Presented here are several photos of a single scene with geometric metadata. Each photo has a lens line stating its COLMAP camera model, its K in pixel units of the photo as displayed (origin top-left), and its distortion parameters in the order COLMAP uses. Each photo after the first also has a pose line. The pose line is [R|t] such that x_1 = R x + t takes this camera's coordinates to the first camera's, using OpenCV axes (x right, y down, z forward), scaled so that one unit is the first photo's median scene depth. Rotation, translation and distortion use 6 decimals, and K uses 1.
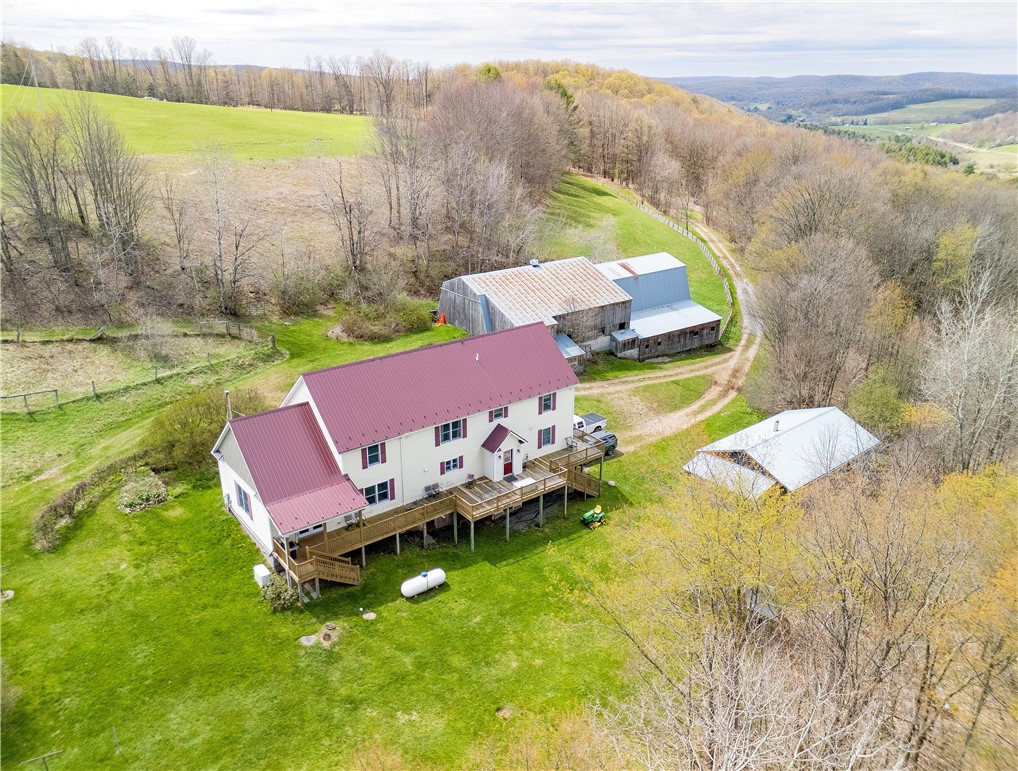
lens RADIAL K [[774.8, 0, 509.0], [0, 774.8, 385.5], [0, 0, 1]] dist [0.042554, -0.006334]
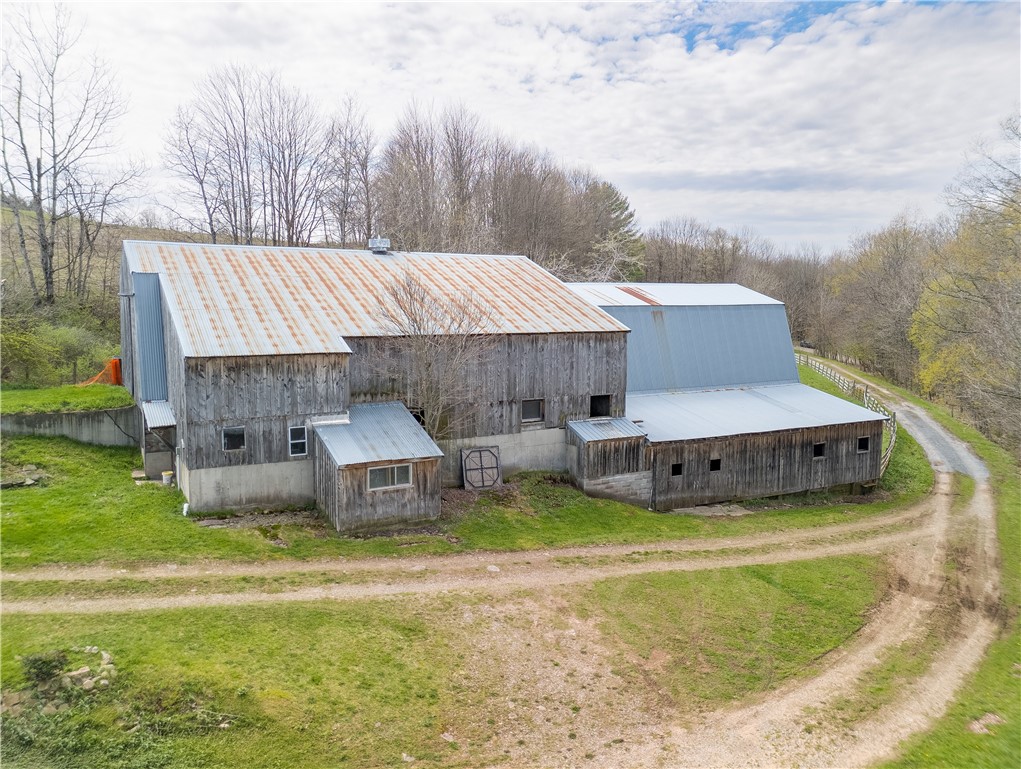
lens RADIAL K [[777.1, 0, 510.5], [0, 777.1, 384.5], [0, 0, 1]] dist [0.042554, -0.006334]
pose [[0.991551, 0.013249, -0.129043, 0.157503], [-0.045728, 0.966613, -0.252126, 0.005841], [0.121394, 0.255897, 0.959052, 0.682293]]
